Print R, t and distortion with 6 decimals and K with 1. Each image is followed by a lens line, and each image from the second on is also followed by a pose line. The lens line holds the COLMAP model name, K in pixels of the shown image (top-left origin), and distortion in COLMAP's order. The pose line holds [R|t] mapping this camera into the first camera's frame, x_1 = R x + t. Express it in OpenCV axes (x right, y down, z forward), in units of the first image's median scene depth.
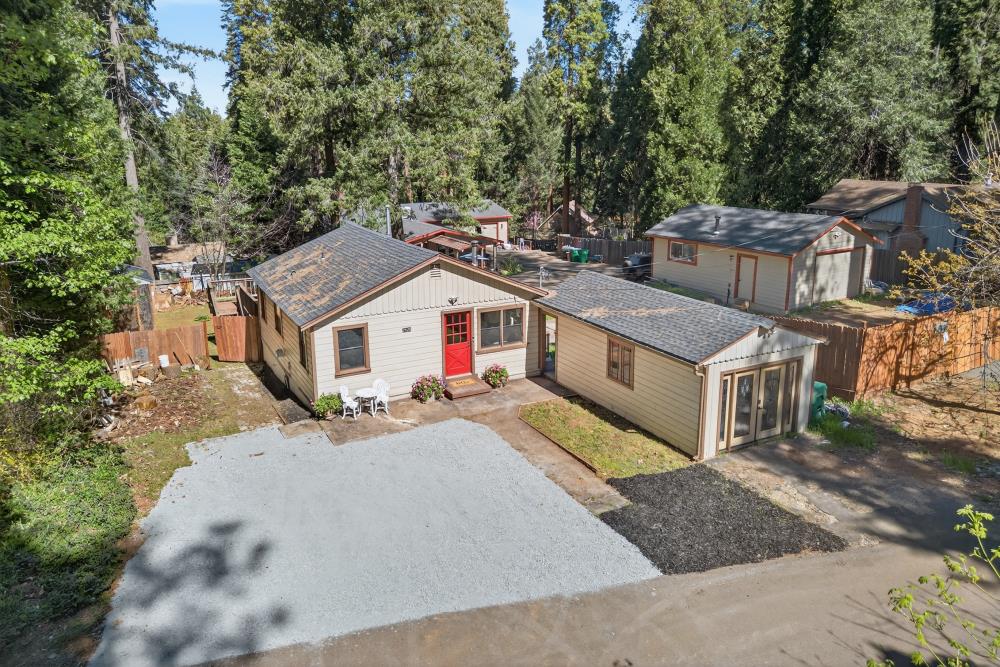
lens RADIAL K [[702.1, 0, 497.9], [0, 702.1, 295.9], [0, 0, 1]] dist [0.065429, -0.064246]
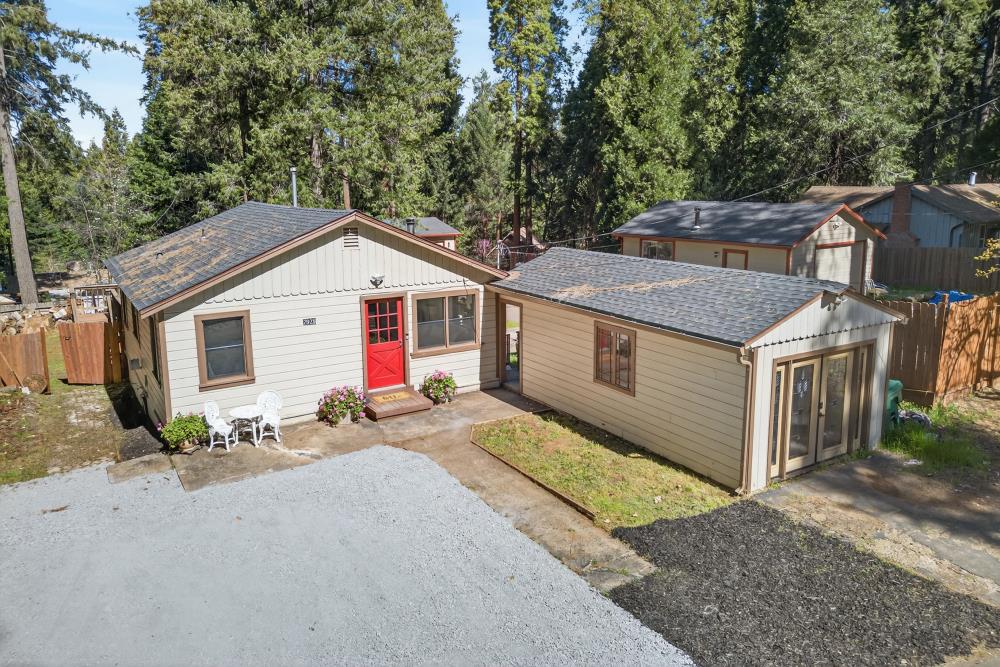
lens RADIAL K [[702.1, 0, 497.9], [0, 702.1, 295.9], [0, 0, 1]] dist [0.065429, -0.064246]
pose [[0.997237, -0.012389, 0.073245, 0.006104], [0.016575, 0.998247, -0.056818, 0.062965], [-0.072413, 0.057875, 0.995694, 0.270283]]
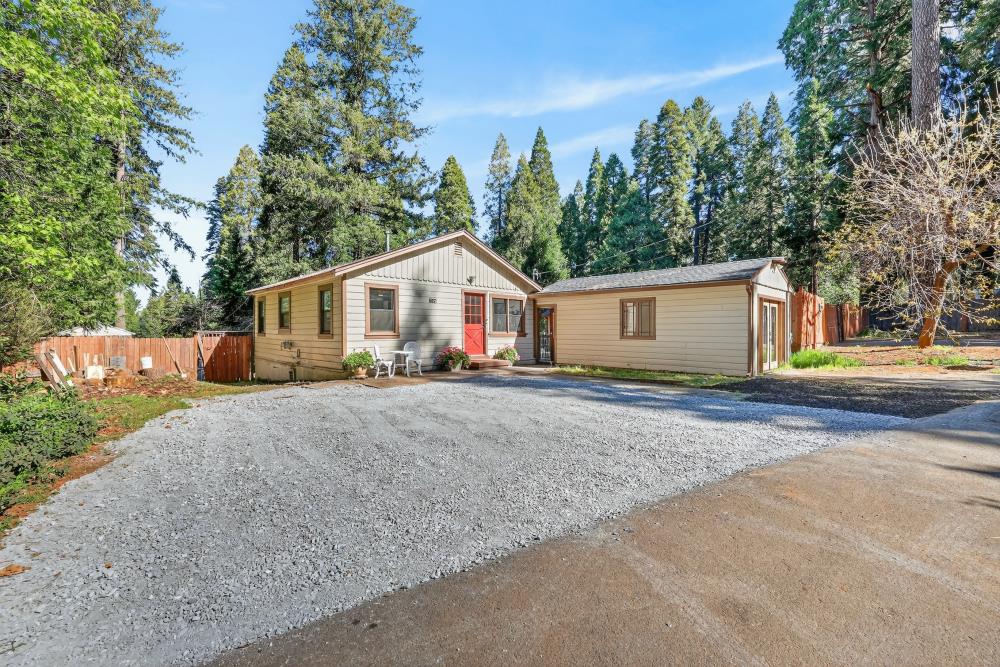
lens RADIAL K [[421.4, 0, 496.7], [0, 421.4, 331.9], [0, 0, 1]] dist [-0.000888, -0.000077]
pose [[0.963577, 0.006221, 0.267357, -0.195348], [0.052638, 0.975760, -0.212417, 0.217960], [-0.262198, 0.218753, 0.939893, 0.391488]]
